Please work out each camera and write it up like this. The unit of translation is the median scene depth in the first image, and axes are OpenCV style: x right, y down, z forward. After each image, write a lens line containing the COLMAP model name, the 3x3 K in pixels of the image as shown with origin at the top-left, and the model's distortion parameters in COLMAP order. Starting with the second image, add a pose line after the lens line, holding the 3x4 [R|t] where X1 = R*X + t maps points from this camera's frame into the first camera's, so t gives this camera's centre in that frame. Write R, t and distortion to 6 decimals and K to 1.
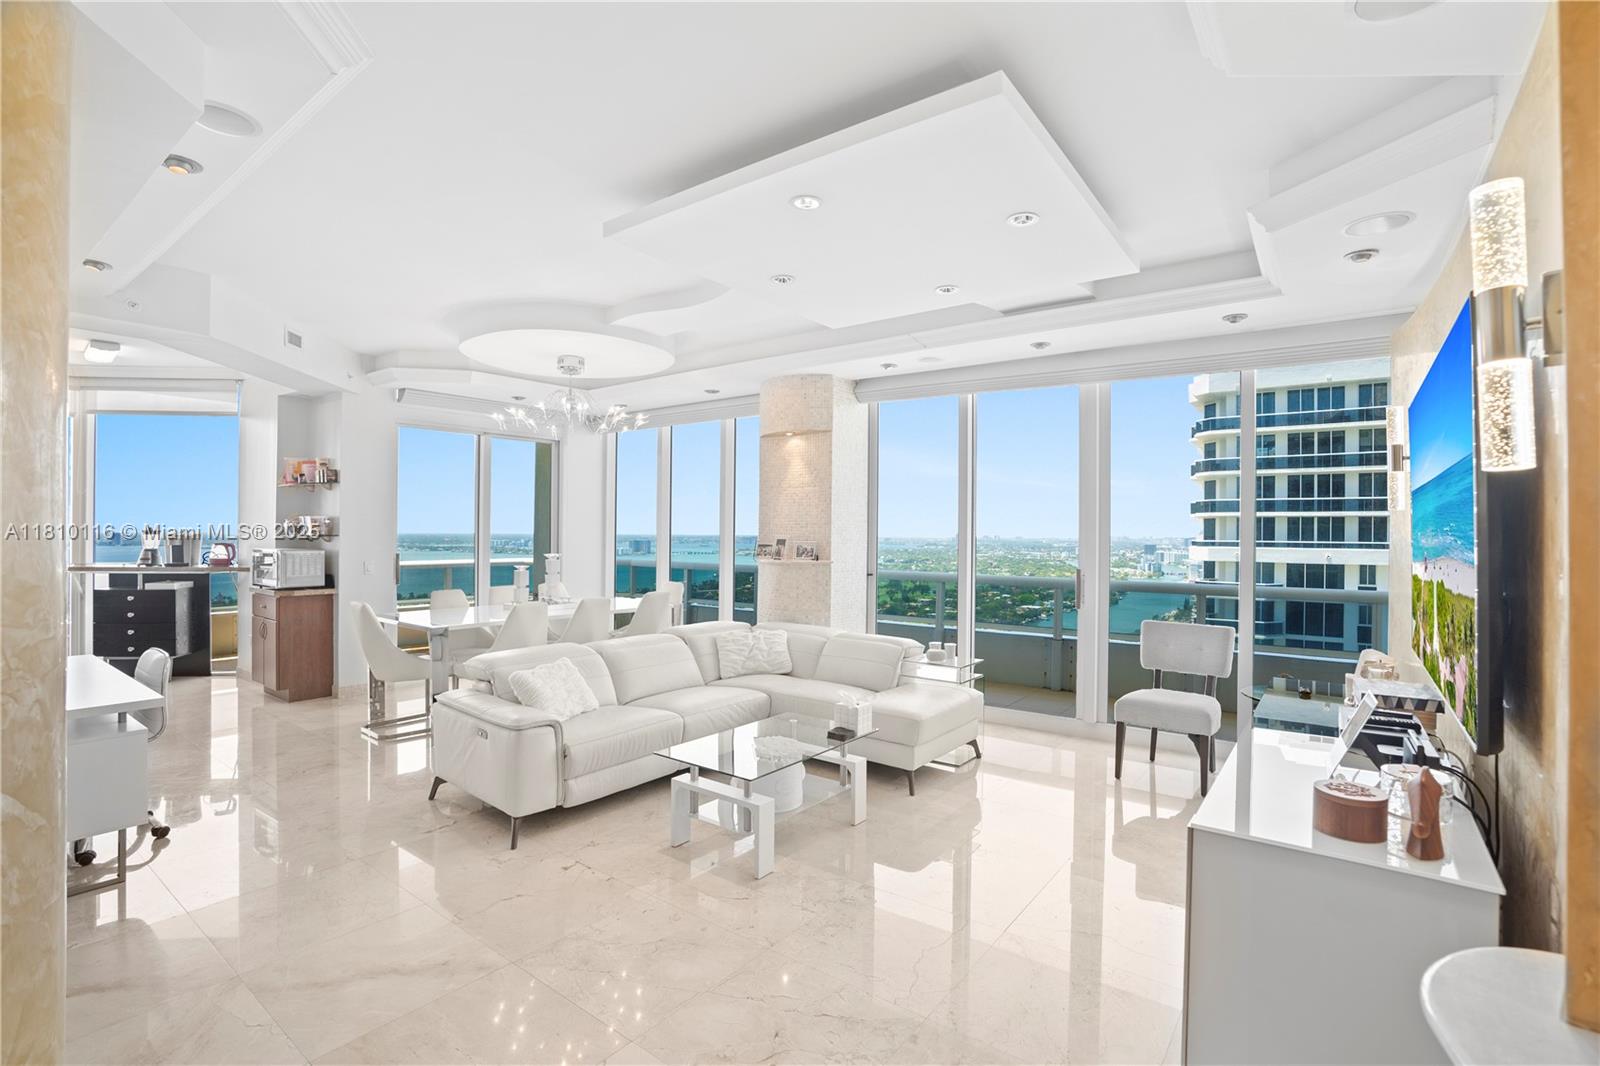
lens RADIAL K [[757.4, 0, 793.1], [0, 757.4, 521.7], [0, 0, 1]] dist [0.000759, 0.006360]
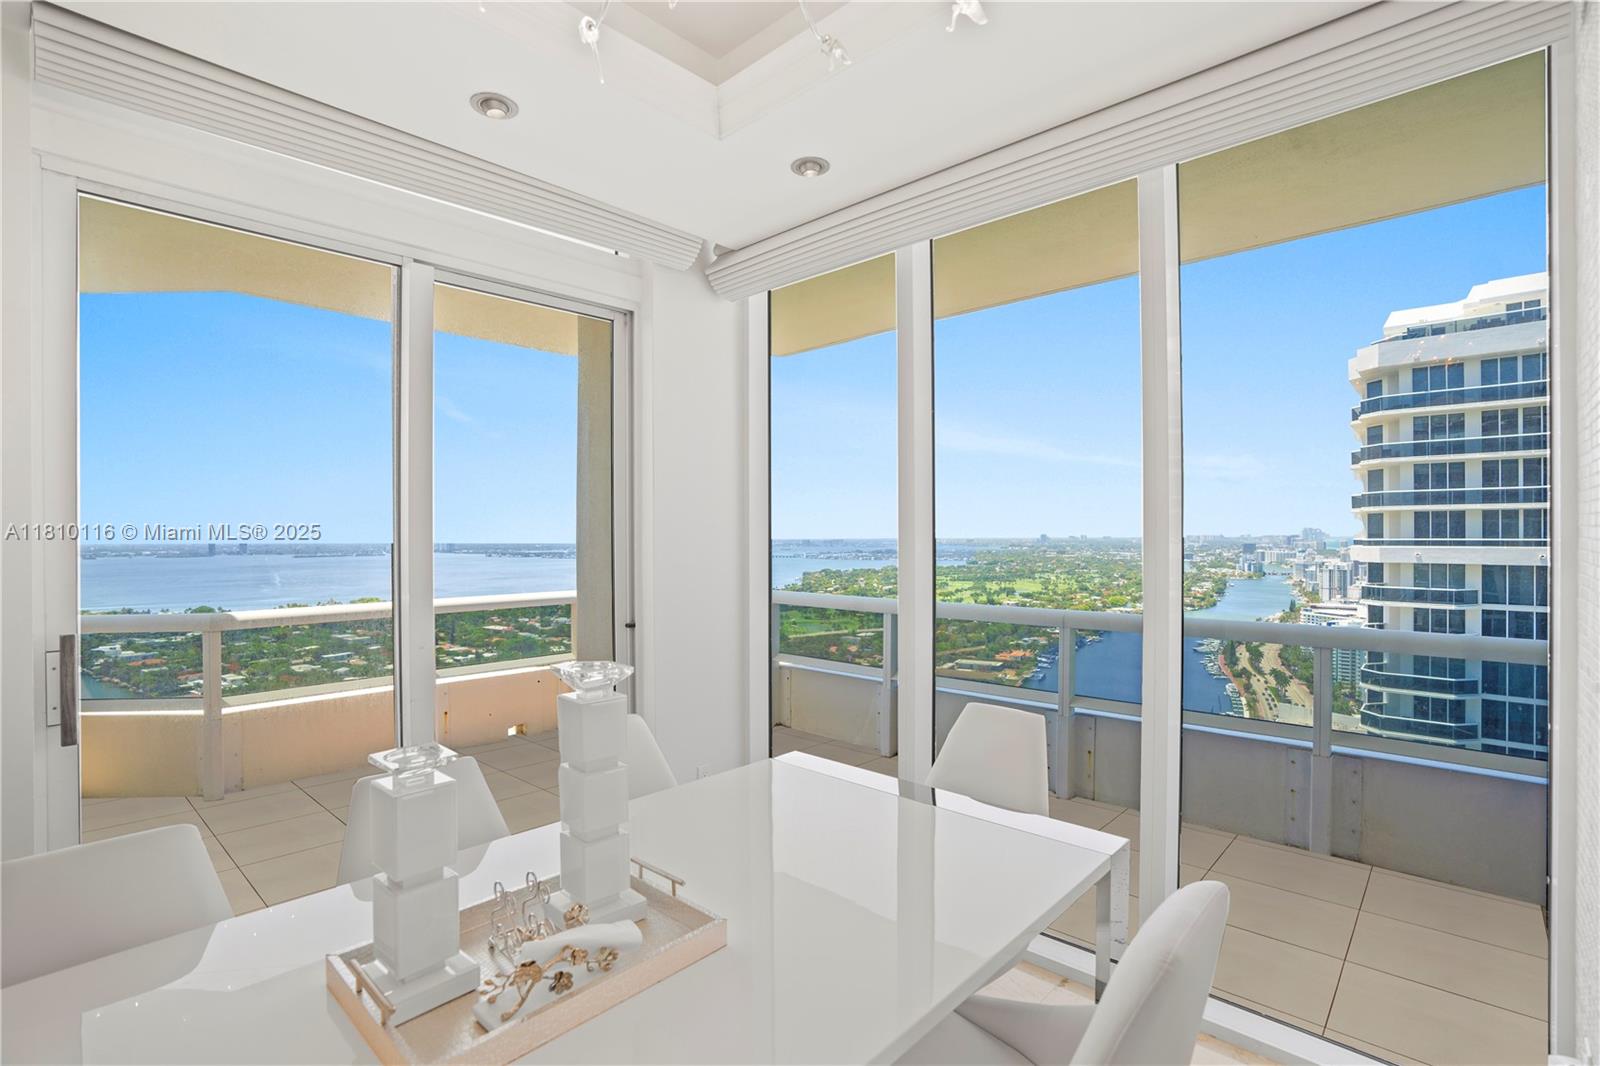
lens RADIAL K [[757.4, 0, 801.0], [0, 757.4, 508.8], [0, 0, 1]] dist [0.000759, 0.006360]
pose [[0.995815, -0.013891, -0.090326, -0.186587], [0.012085, 0.999717, -0.020512, 0.003828], [0.090585, 0.019335, 0.995701, 0.614932]]
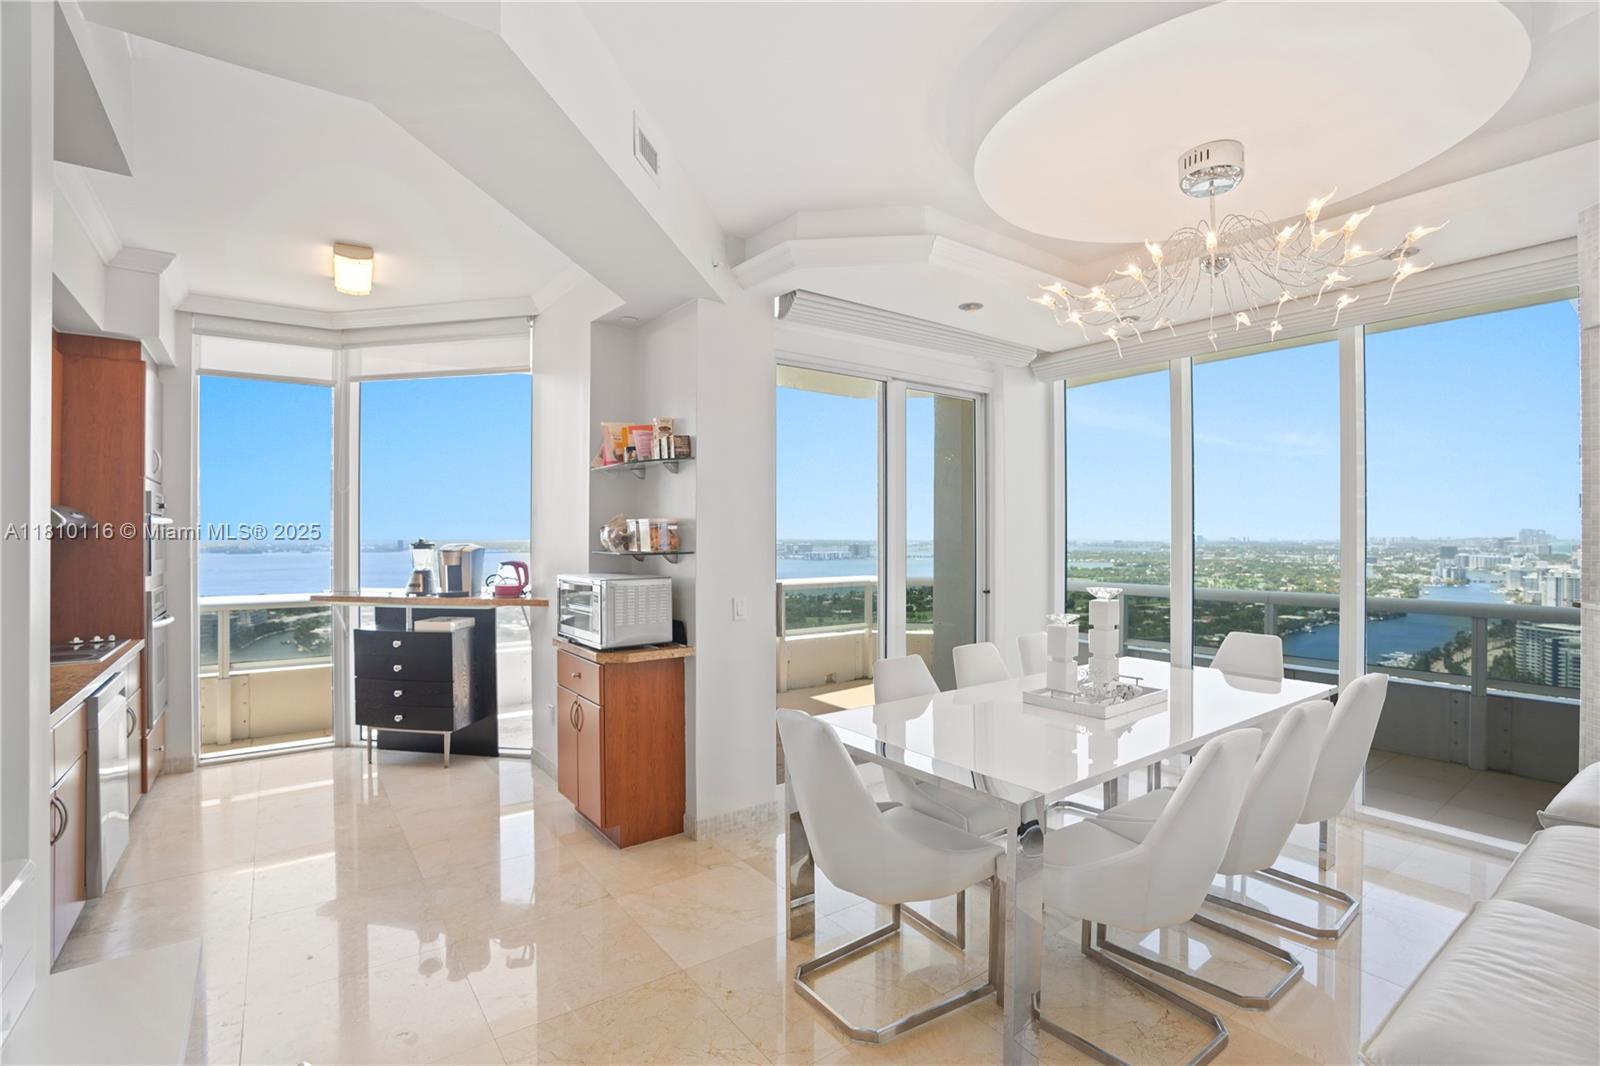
lens RADIAL K [[757.4, 0, 807.9], [0, 757.4, 524.2], [0, 0, 1]] dist [0.000759, 0.006360]
pose [[0.966825, -0.009635, -0.255259, -0.286740], [0.009602, 0.999953, -0.001376, -0.001098], [0.255260, -0.001121, 0.966872, 0.367634]]
